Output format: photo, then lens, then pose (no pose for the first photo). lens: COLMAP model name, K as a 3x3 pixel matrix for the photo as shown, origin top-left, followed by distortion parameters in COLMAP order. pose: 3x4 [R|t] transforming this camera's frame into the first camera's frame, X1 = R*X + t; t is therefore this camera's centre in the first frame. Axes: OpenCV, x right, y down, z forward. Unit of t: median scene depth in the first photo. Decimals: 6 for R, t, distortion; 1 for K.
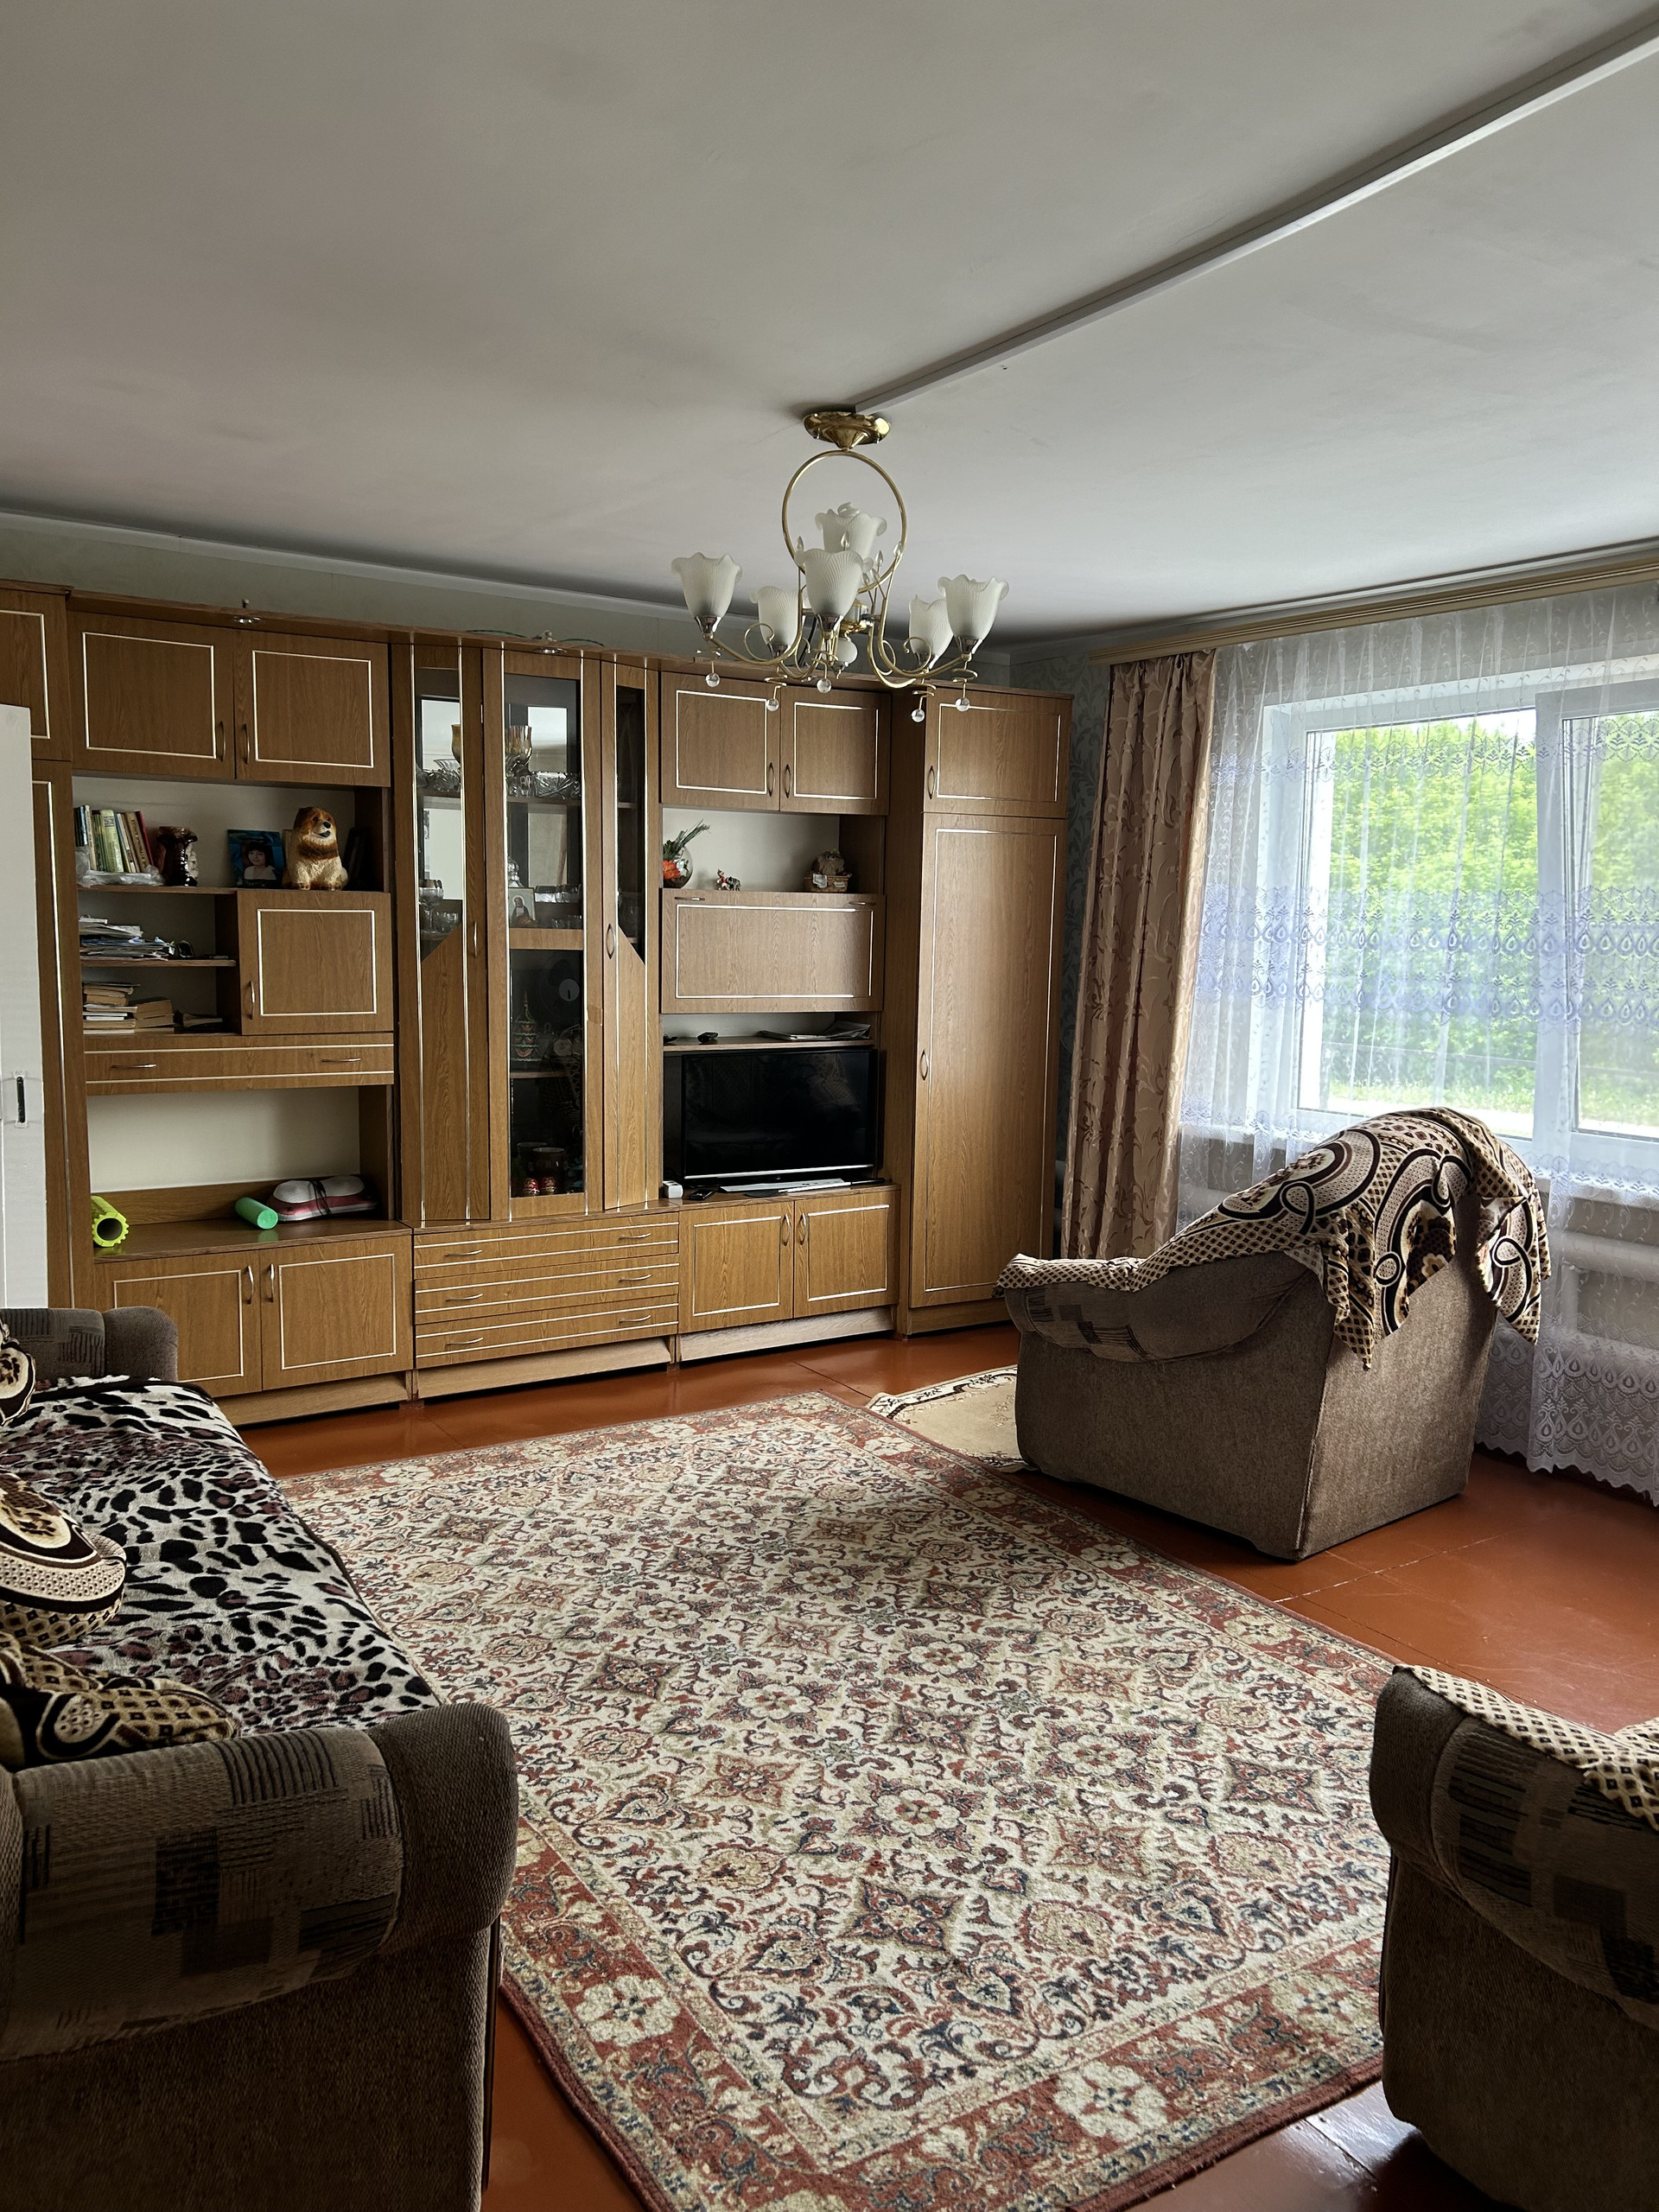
lens RADIAL K [[1707.1, 0, 828.6], [0, 1707.1, 1099.8], [0, 0, 1]] dist [0.111607, -0.117811]
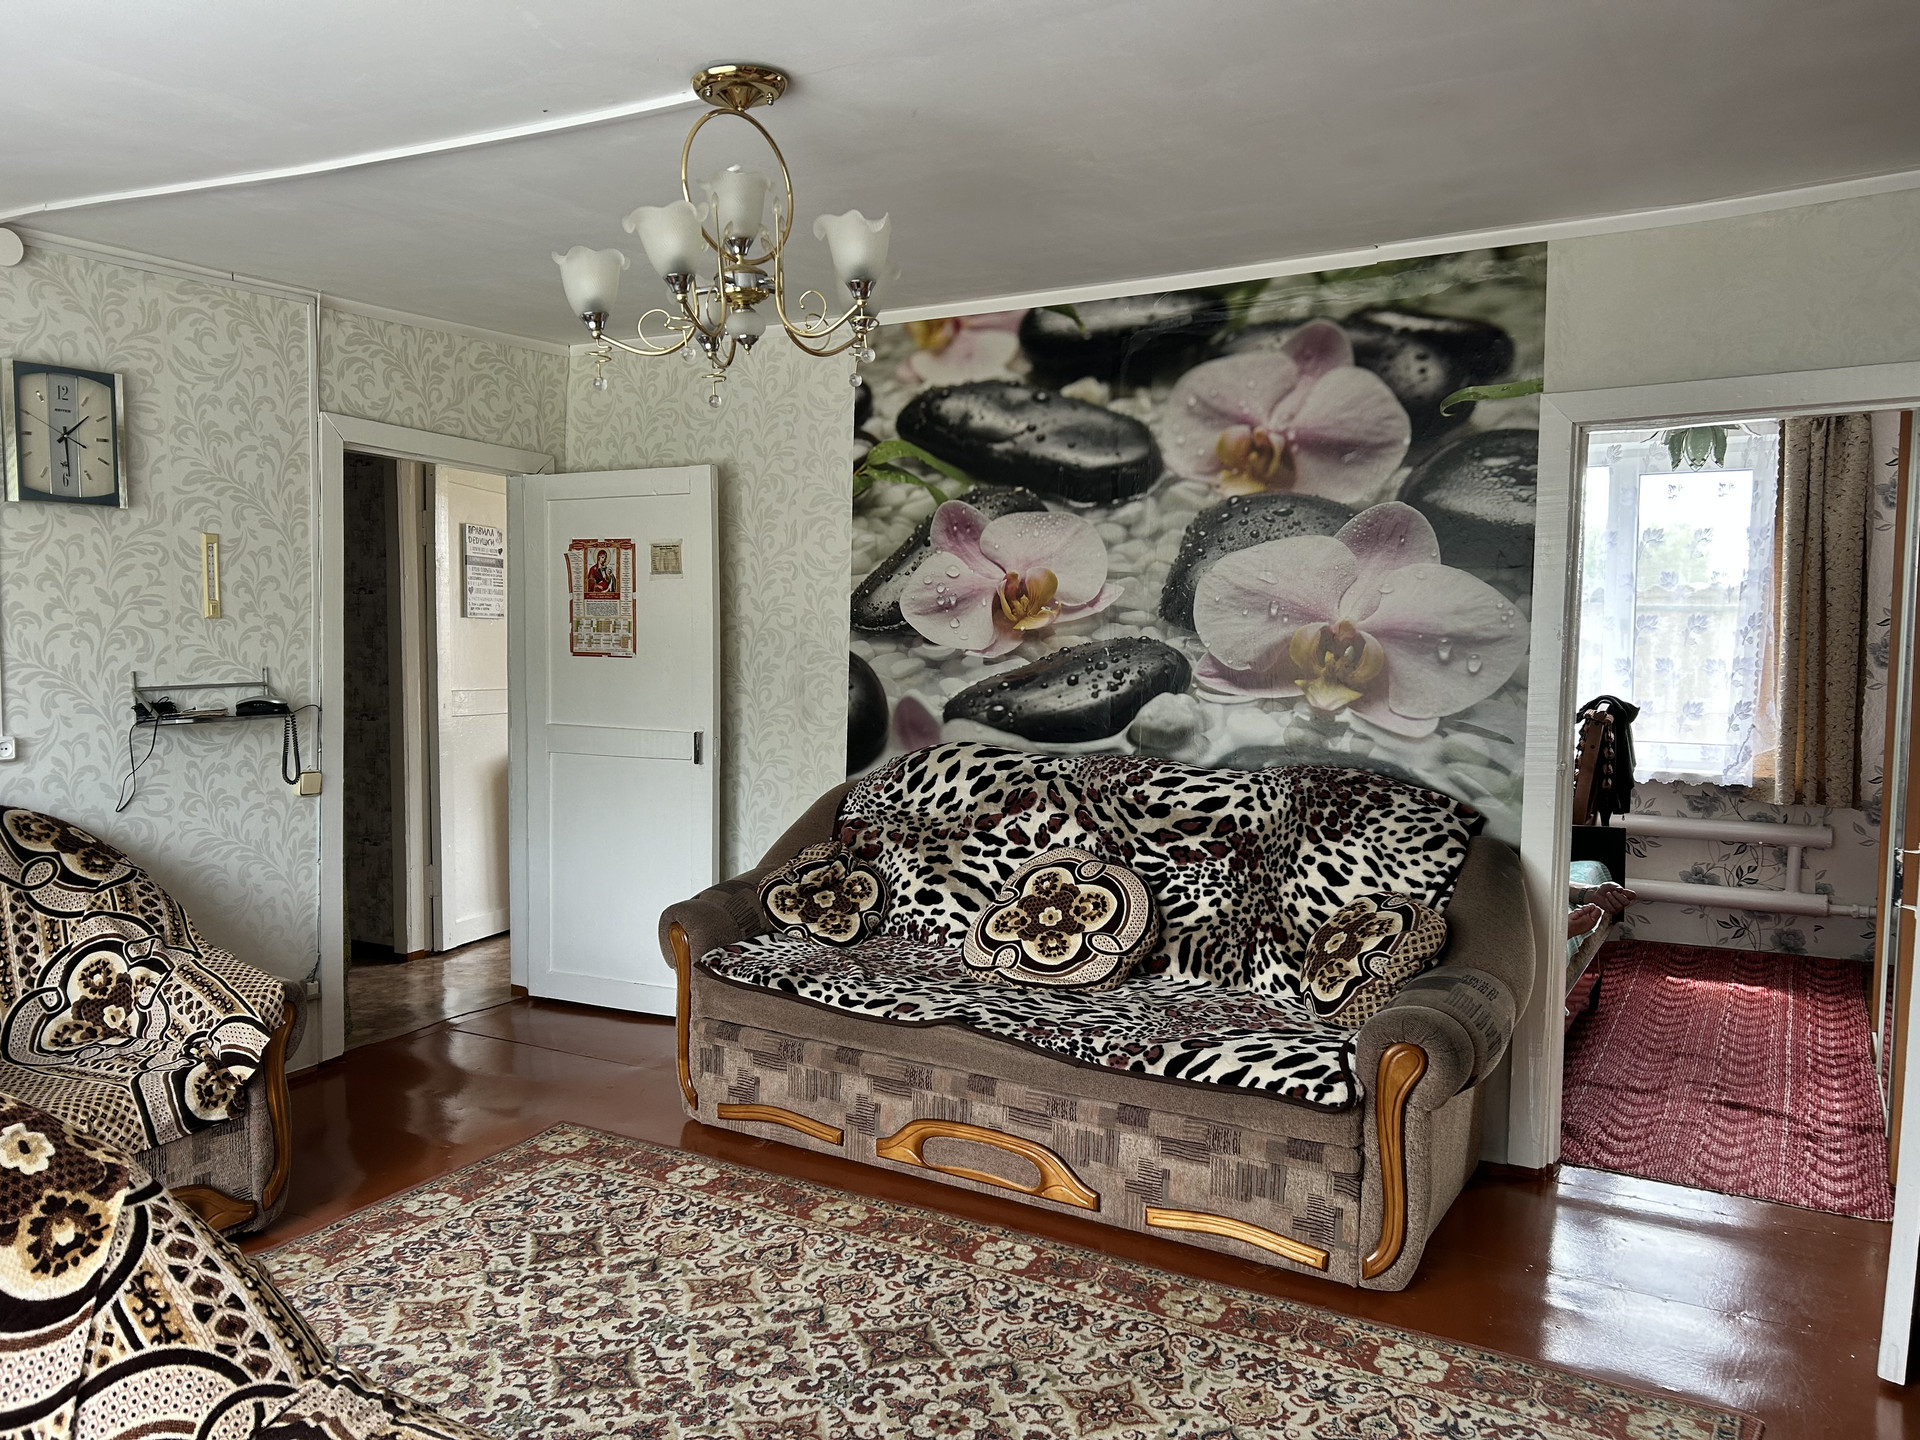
lens RADIAL K [[1416.8, 0, 960.0], [0, 1416.8, 720.0], [0, 0, 1]] dist [0.078224, -0.095582]
pose [[-0.882165, 0.012936, -0.470763, 0.199776], [-0.070018, 0.984910, 0.158271, -0.138191], [0.465707, 0.172583, -0.867947, 1.322897]]
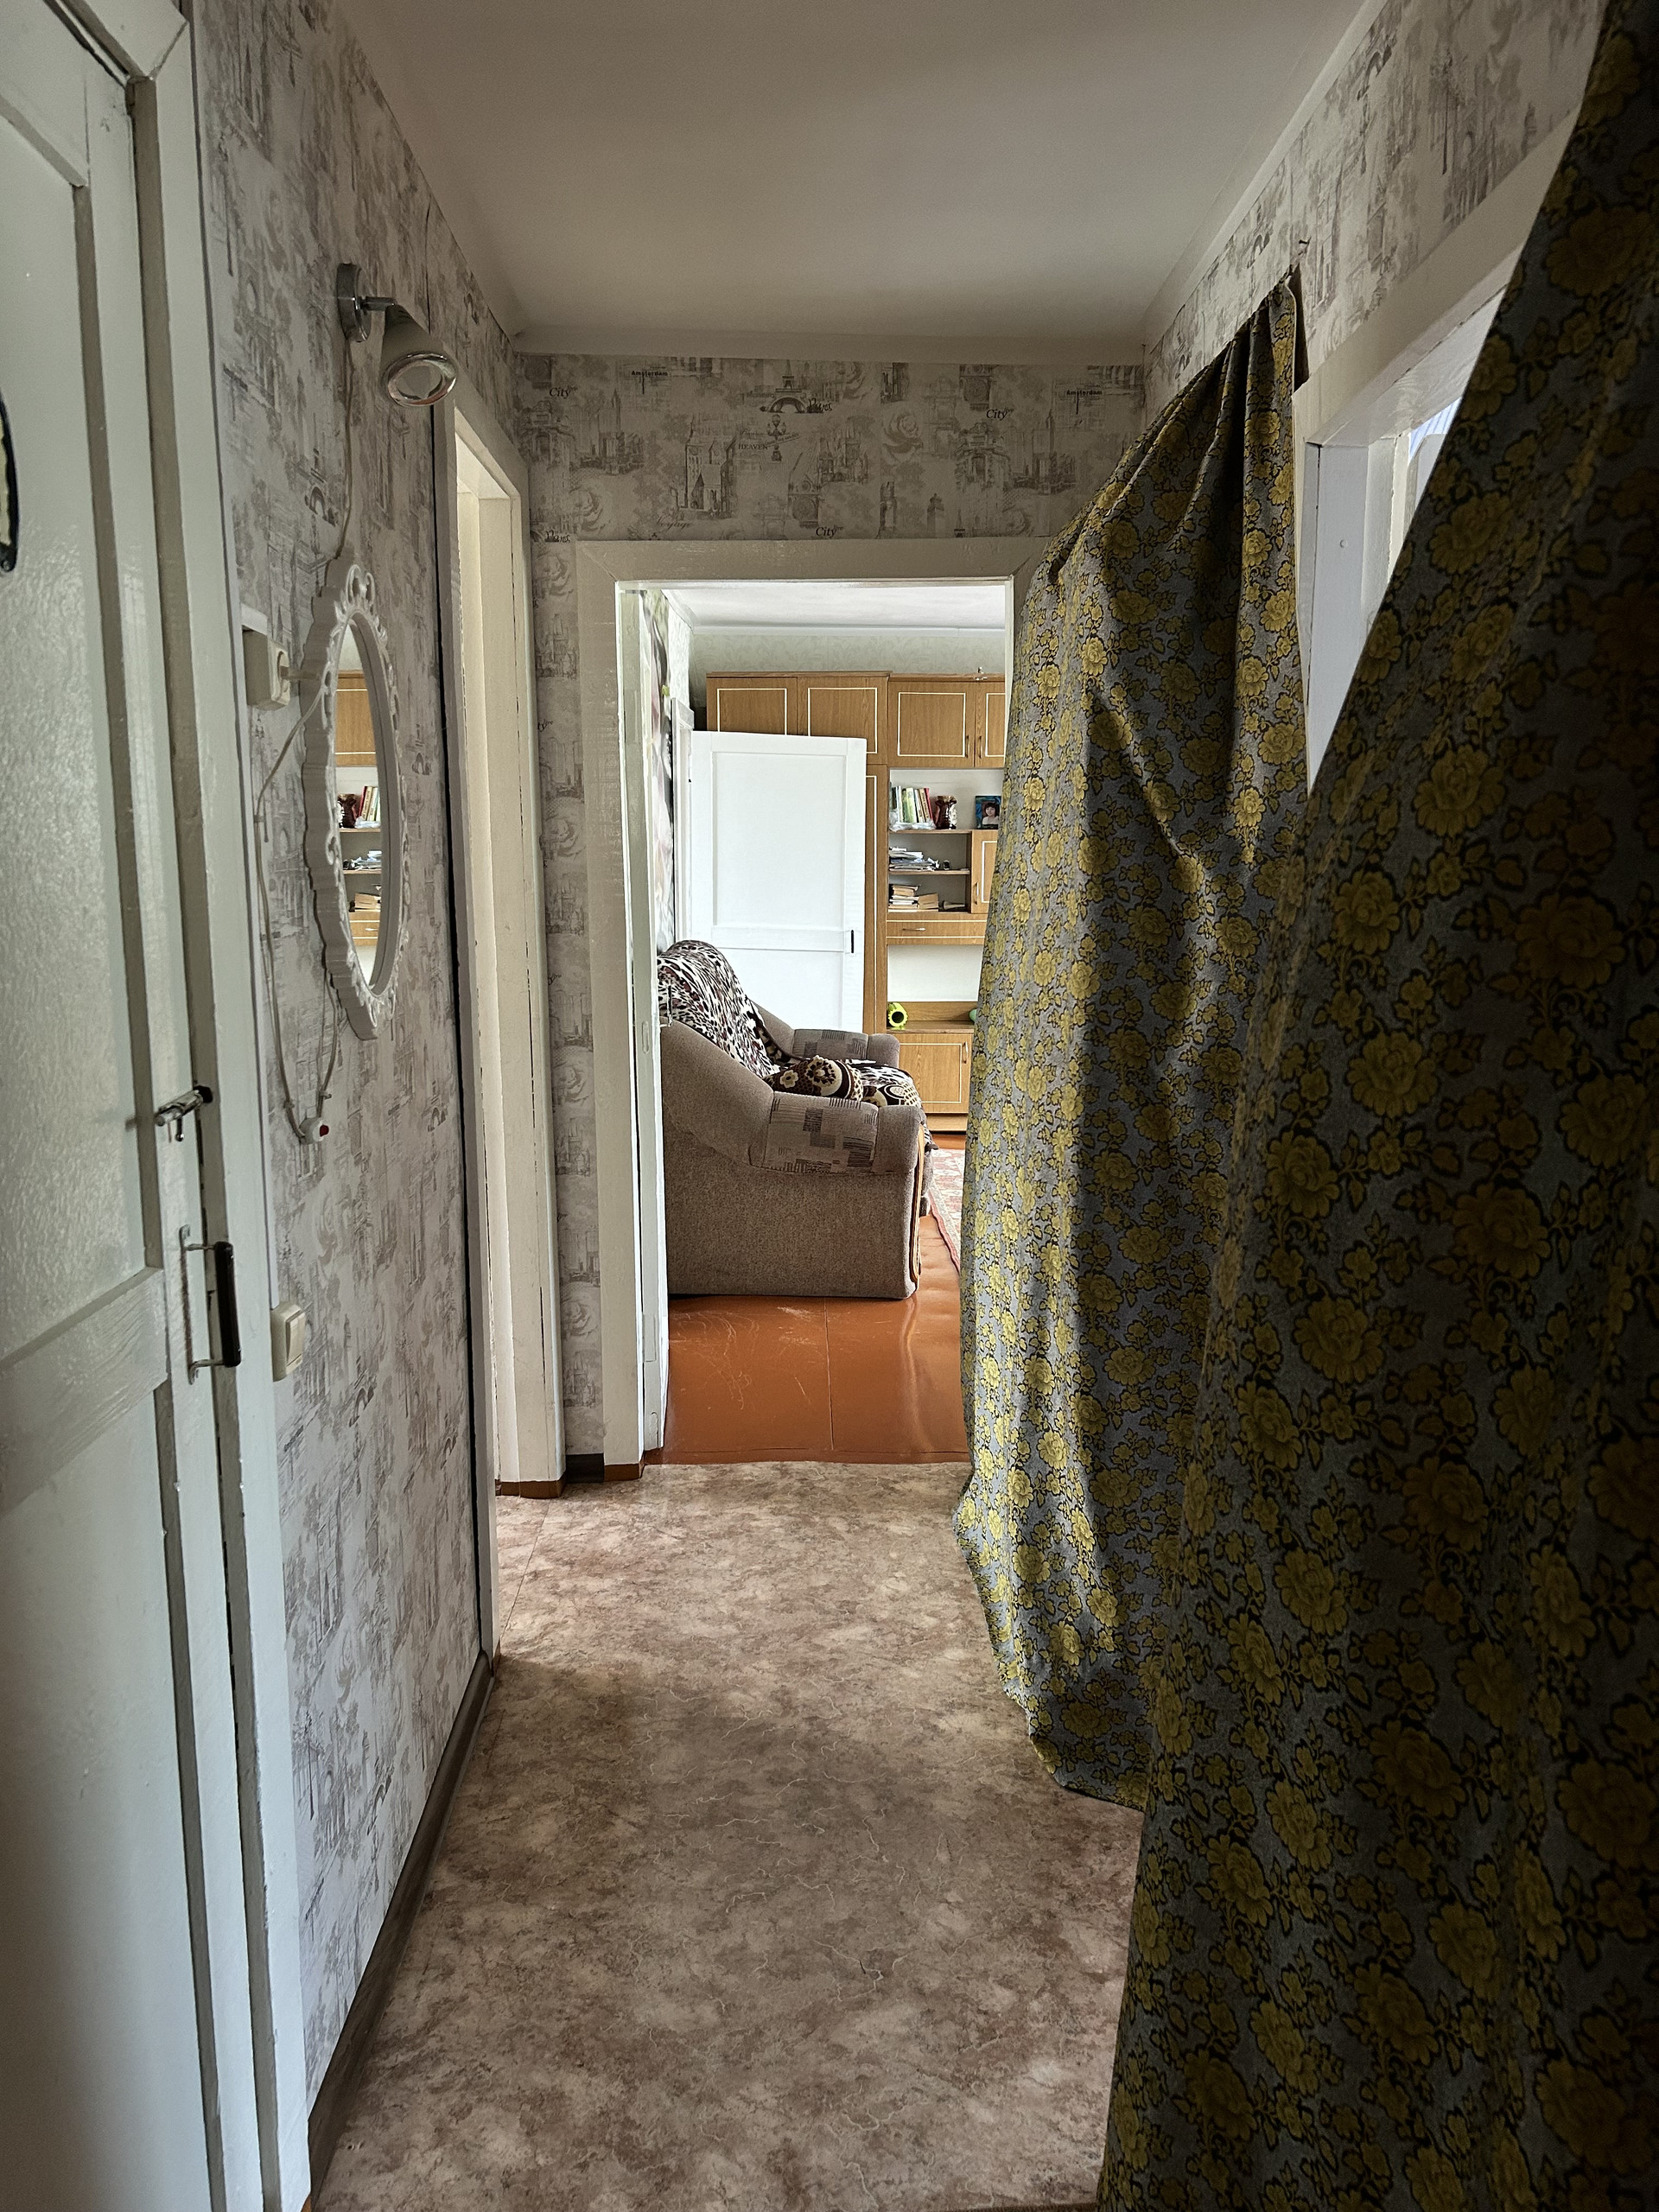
lens RADIAL K [[1707.1, 0, 828.6], [0, 1707.1, 1099.8], [0, 0, 1]] dist [0.111607, -0.117811]
pose [[0.865933, 0.062514, -0.496238, 0.478742], [-0.044064, 0.997836, 0.048812, 0.085287], [0.498215, -0.020402, 0.866813, -0.686239]]
